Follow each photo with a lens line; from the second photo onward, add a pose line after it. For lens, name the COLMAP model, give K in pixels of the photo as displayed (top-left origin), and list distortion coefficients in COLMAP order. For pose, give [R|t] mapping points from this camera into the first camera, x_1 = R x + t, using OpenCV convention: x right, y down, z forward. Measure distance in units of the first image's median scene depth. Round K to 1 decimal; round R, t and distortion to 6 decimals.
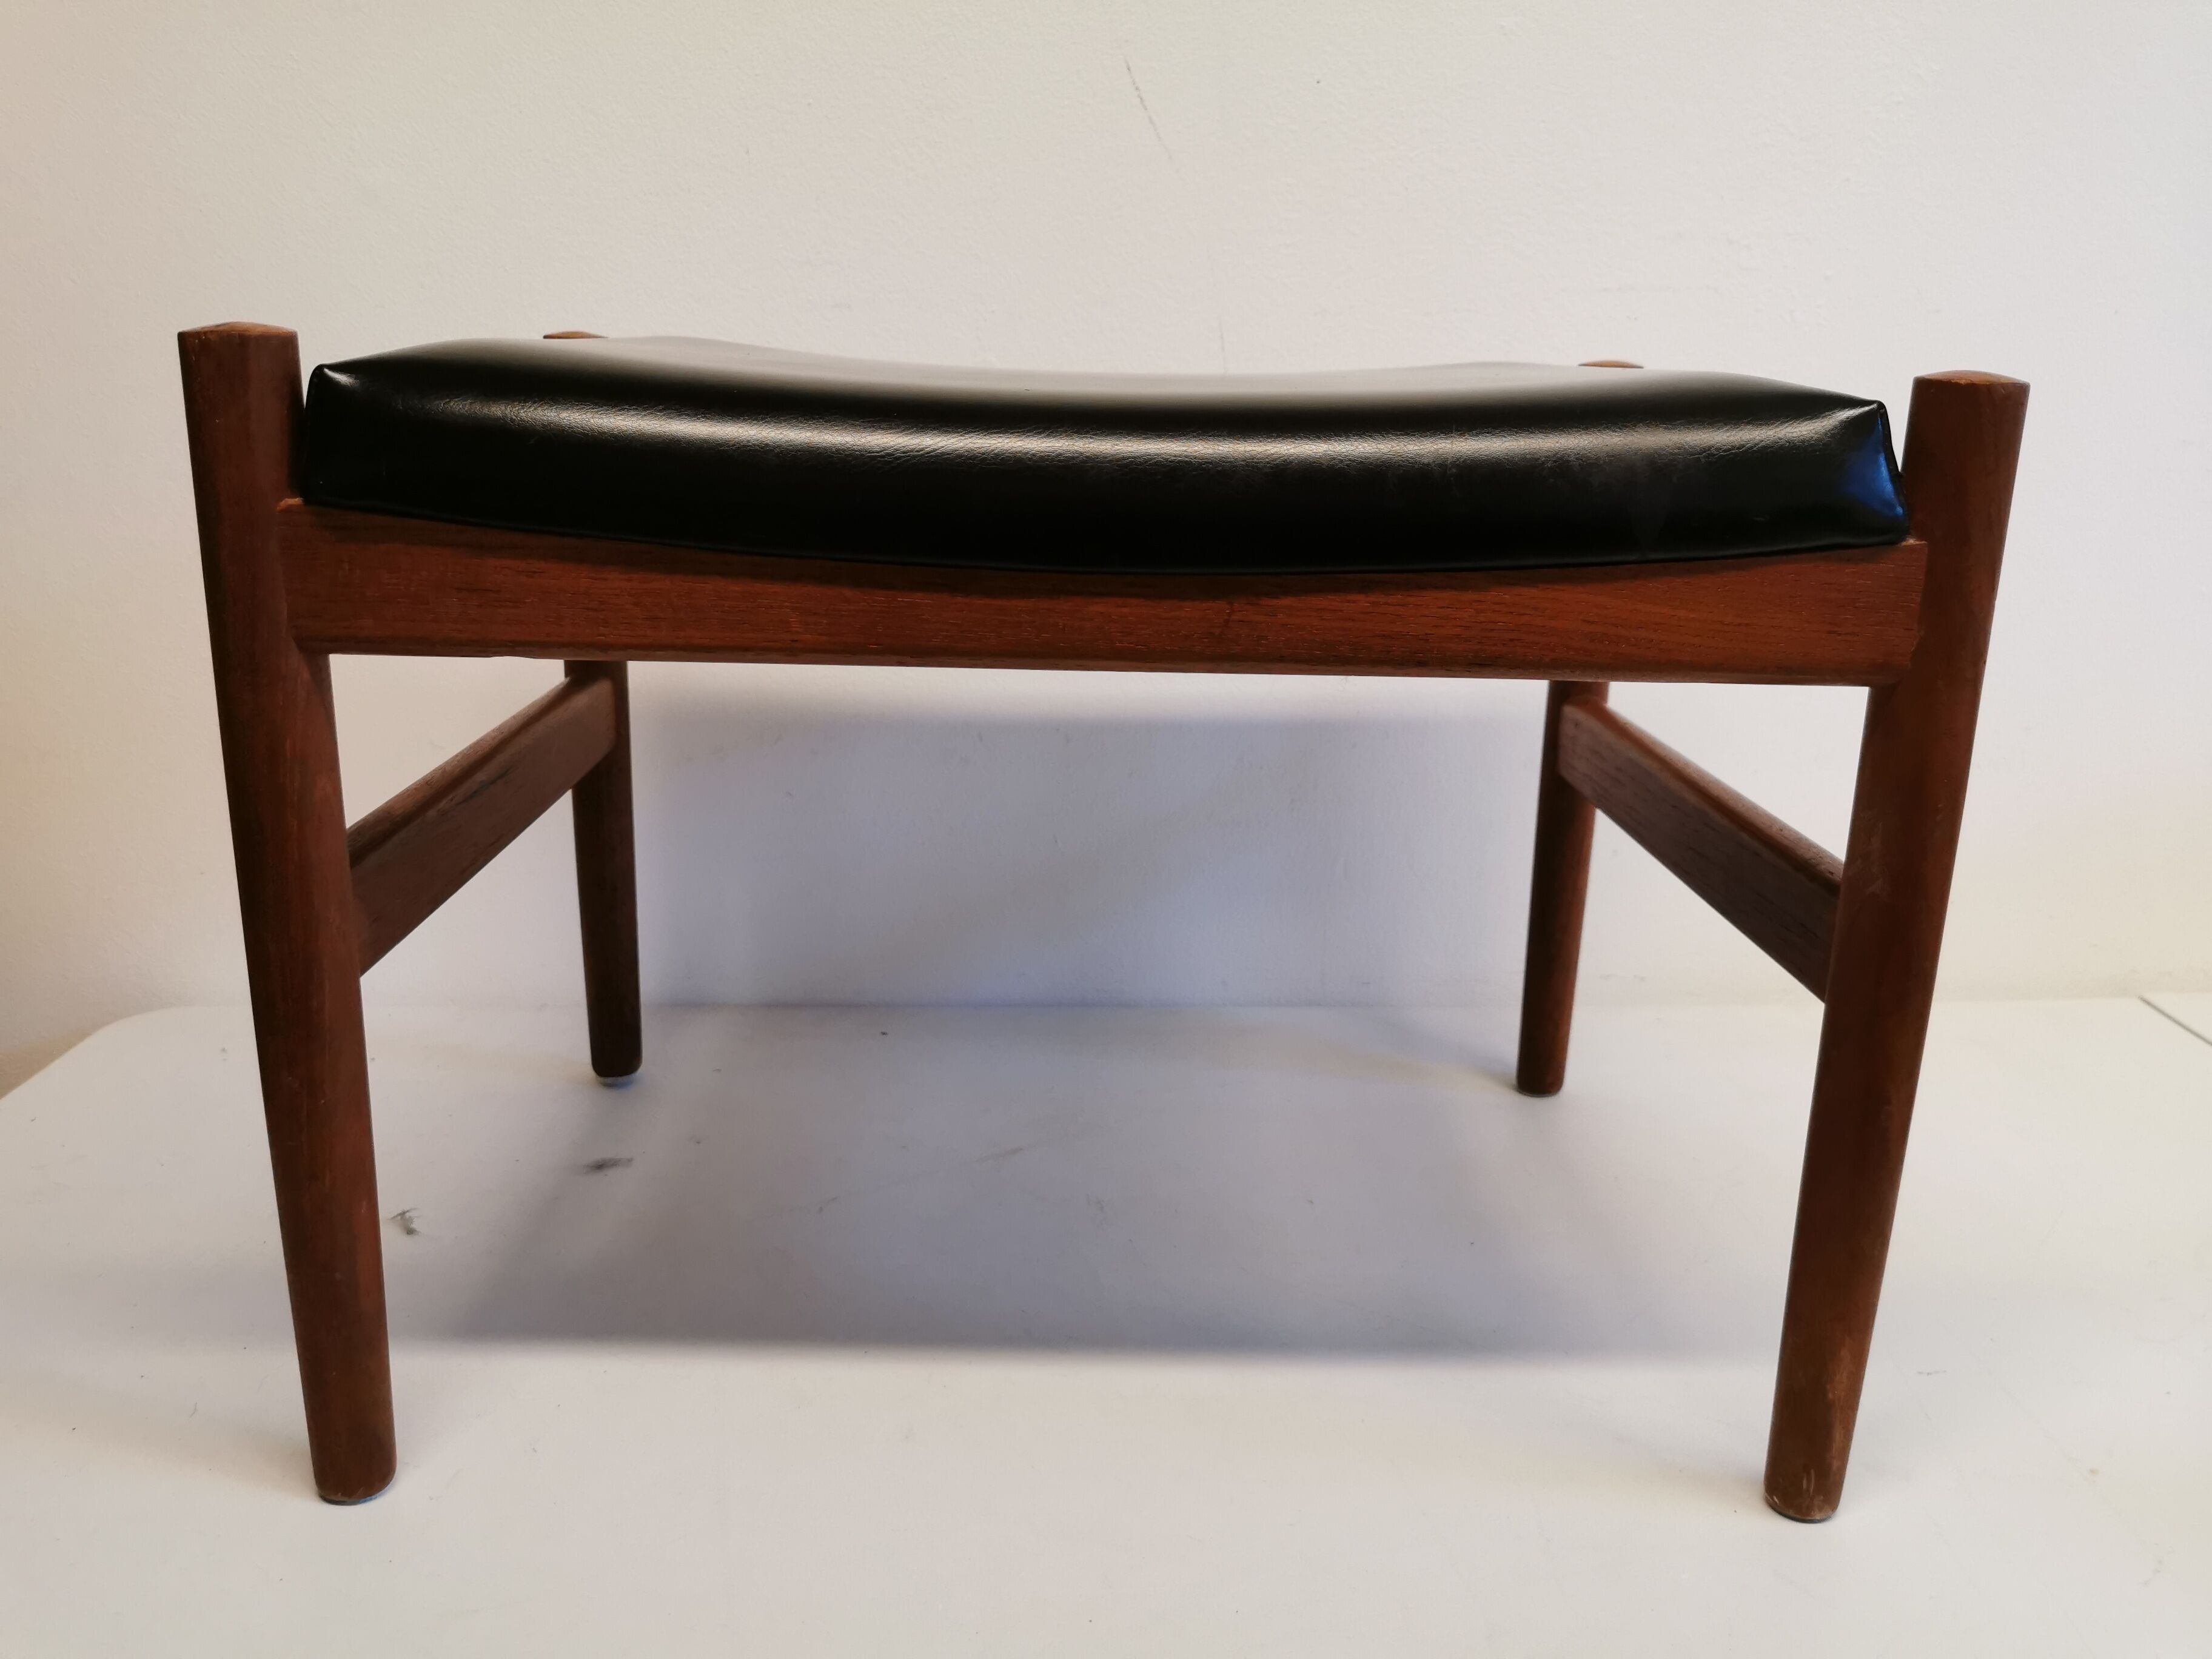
lens RADIAL K [[1721.0, 0, 1113.9], [0, 1721.0, 831.0], [0, 0, 1]] dist [0.046251, -0.084290]
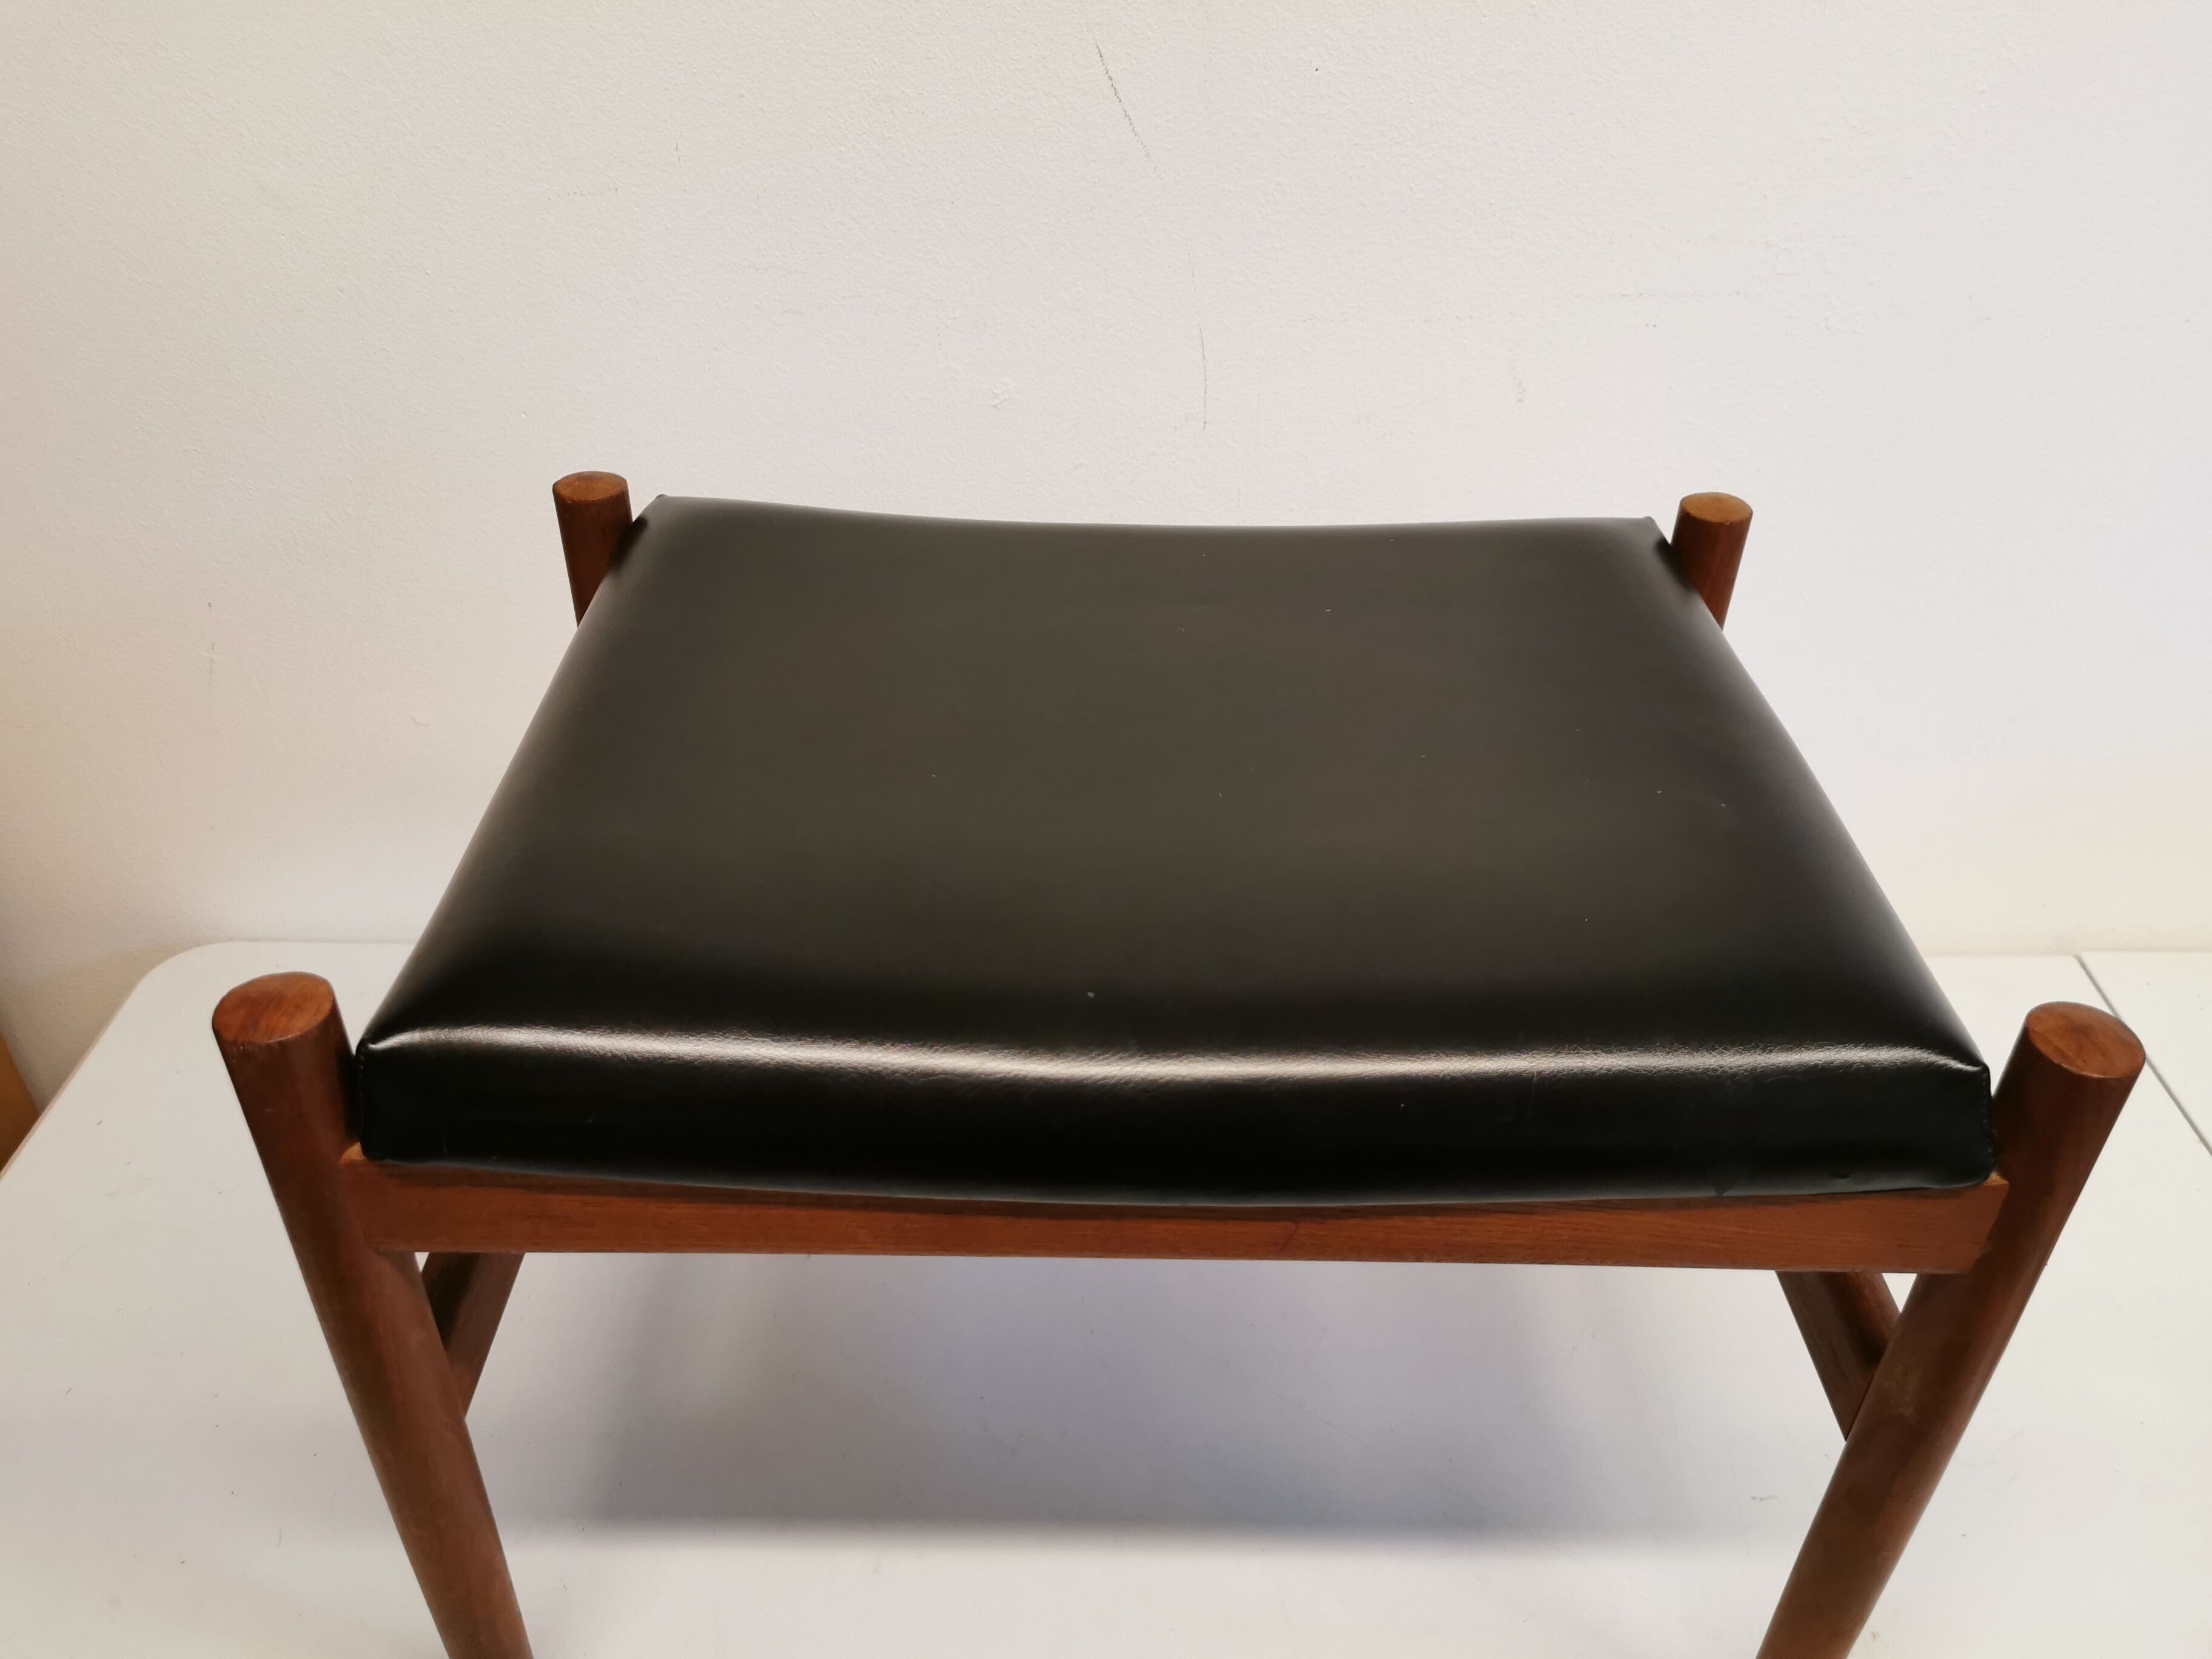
lens RADIAL K [[1721.0, 0, 1112.1], [0, 1721.0, 797.3], [0, 0, 1]] dist [0.046251, -0.084290]
pose [[0.999826, 0.007559, -0.017047, -0.023283], [-0.001557, 0.944815, 0.327601, -0.676578], [0.018583, -0.327517, 0.944662, 0.130975]]
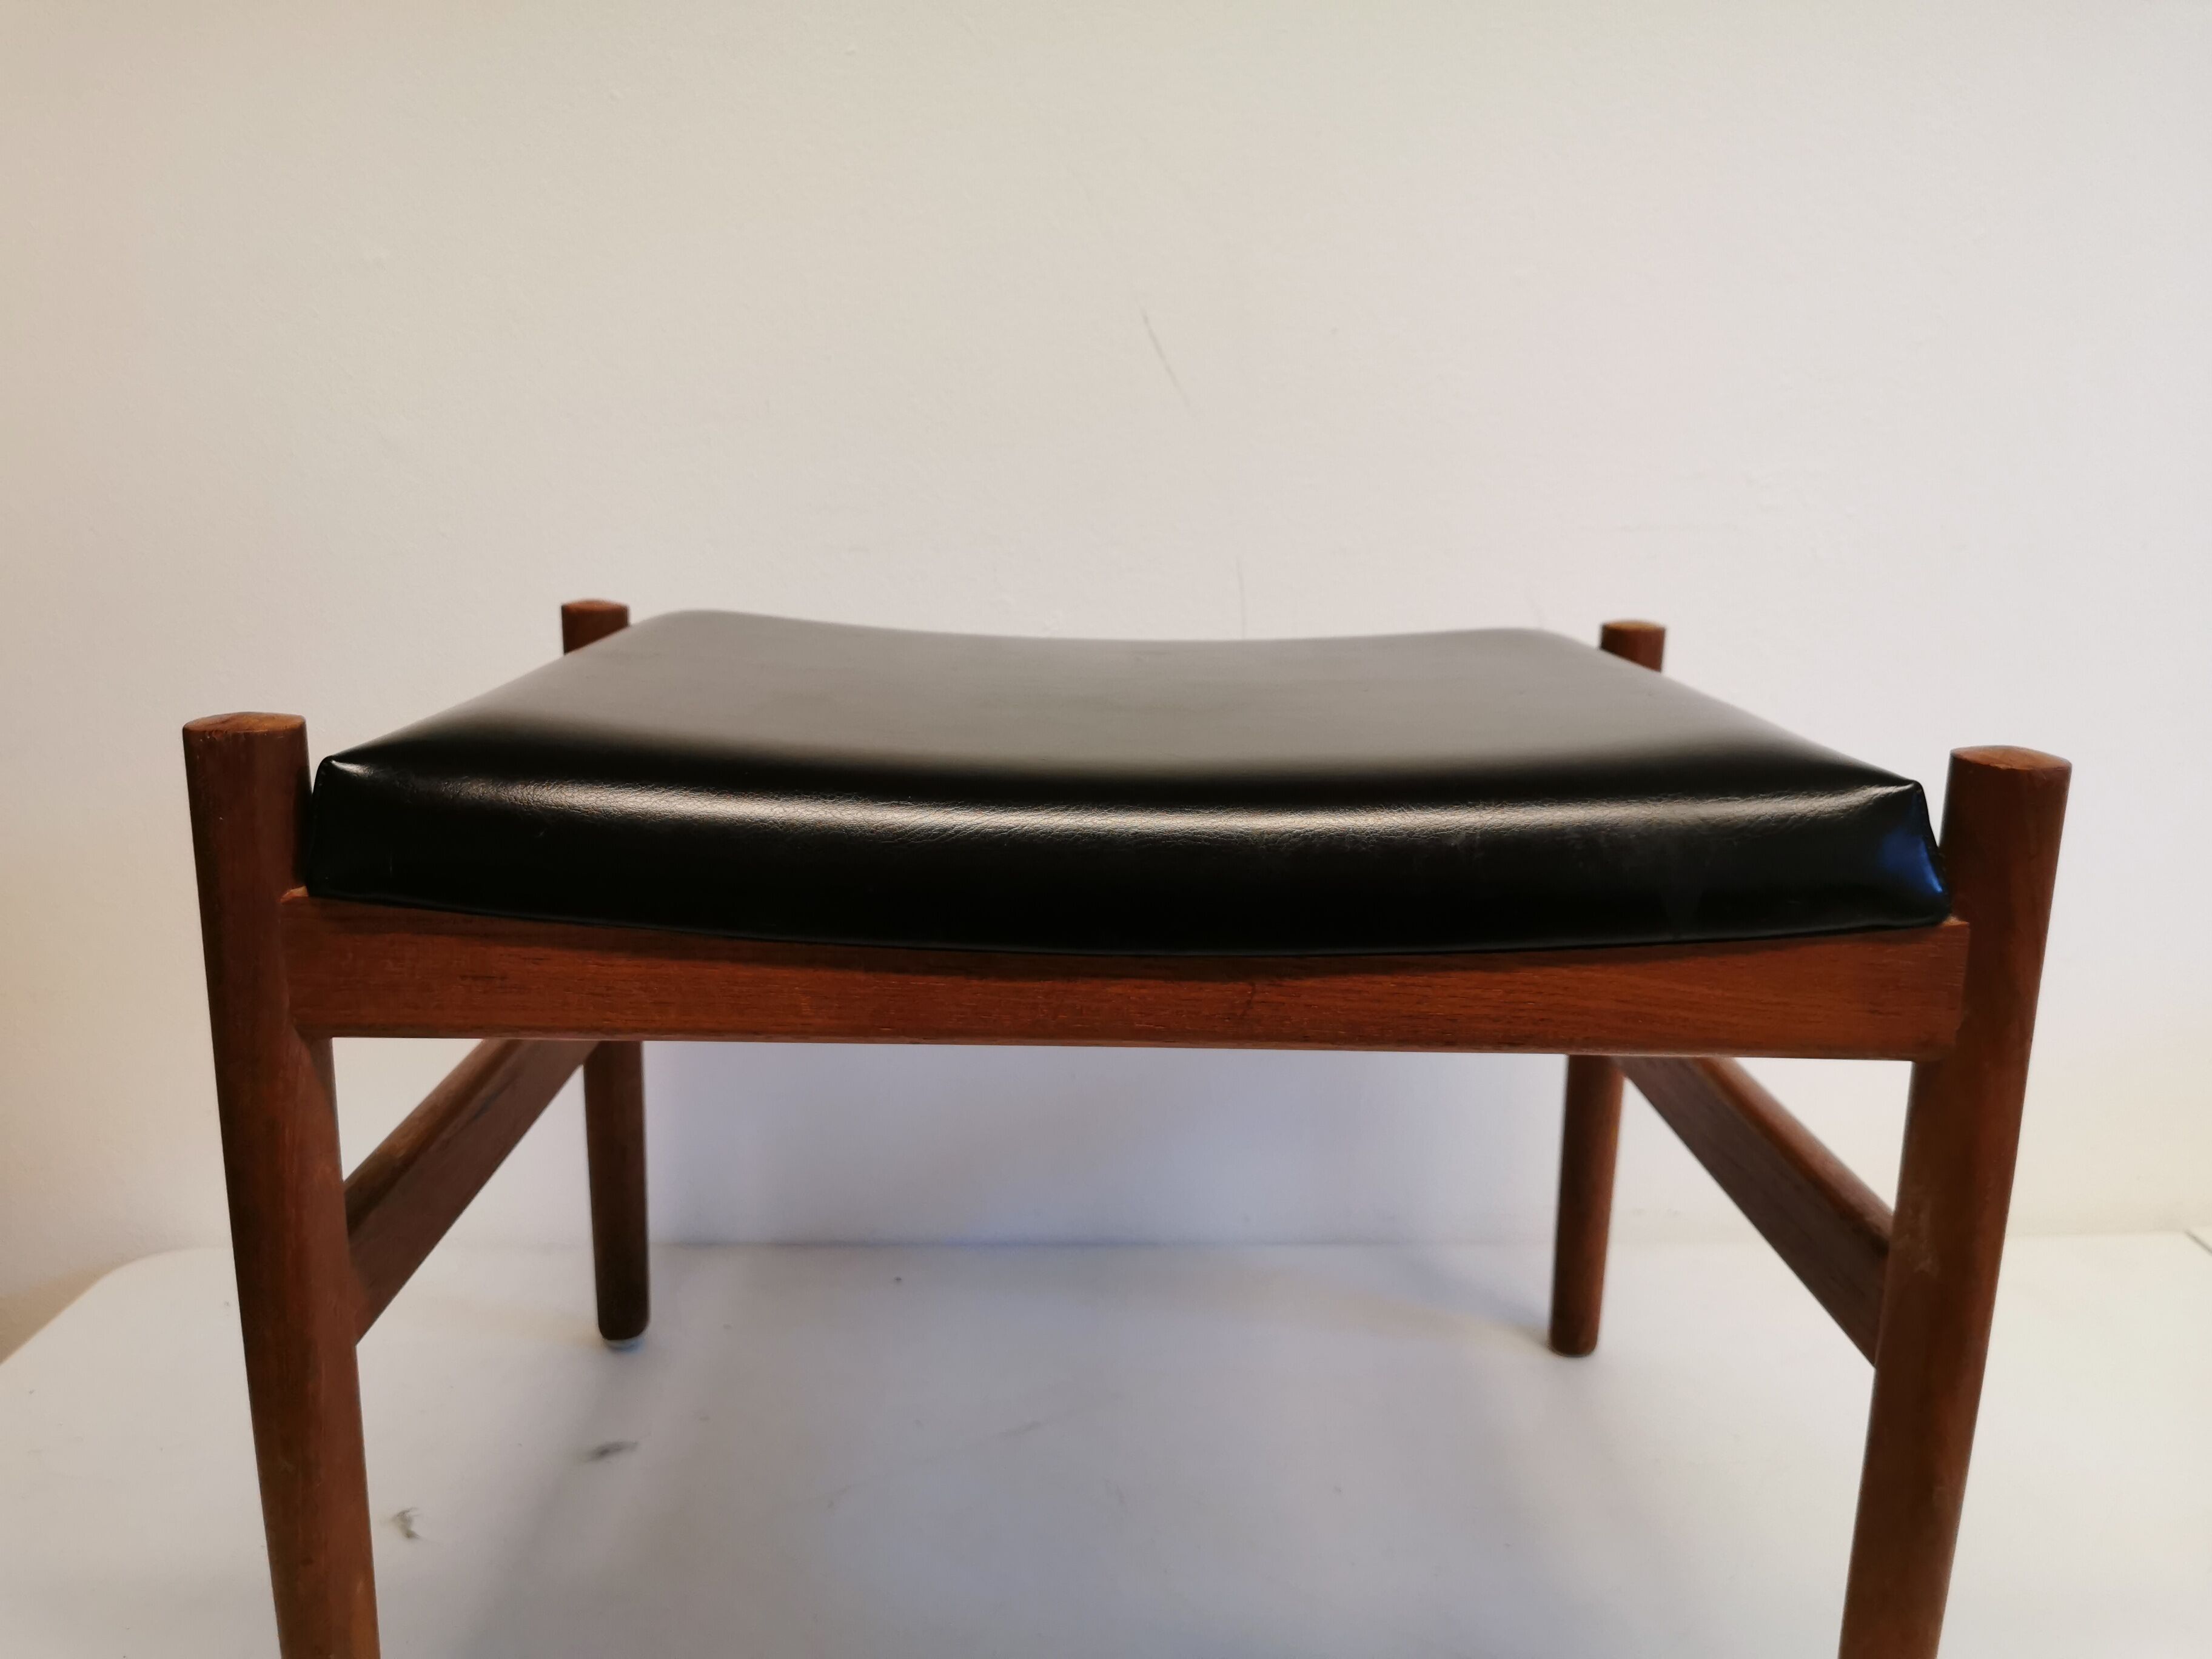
lens RADIAL K [[1721.0, 0, 1113.2], [0, 1721.0, 823.2], [0, 0, 1]] dist [0.046251, -0.084290]
pose [[0.999935, -0.002833, -0.011054, -0.000019], [0.002284, 0.998776, -0.049418, -0.171322], [0.011181, 0.049389, 0.998717, 0.021248]]
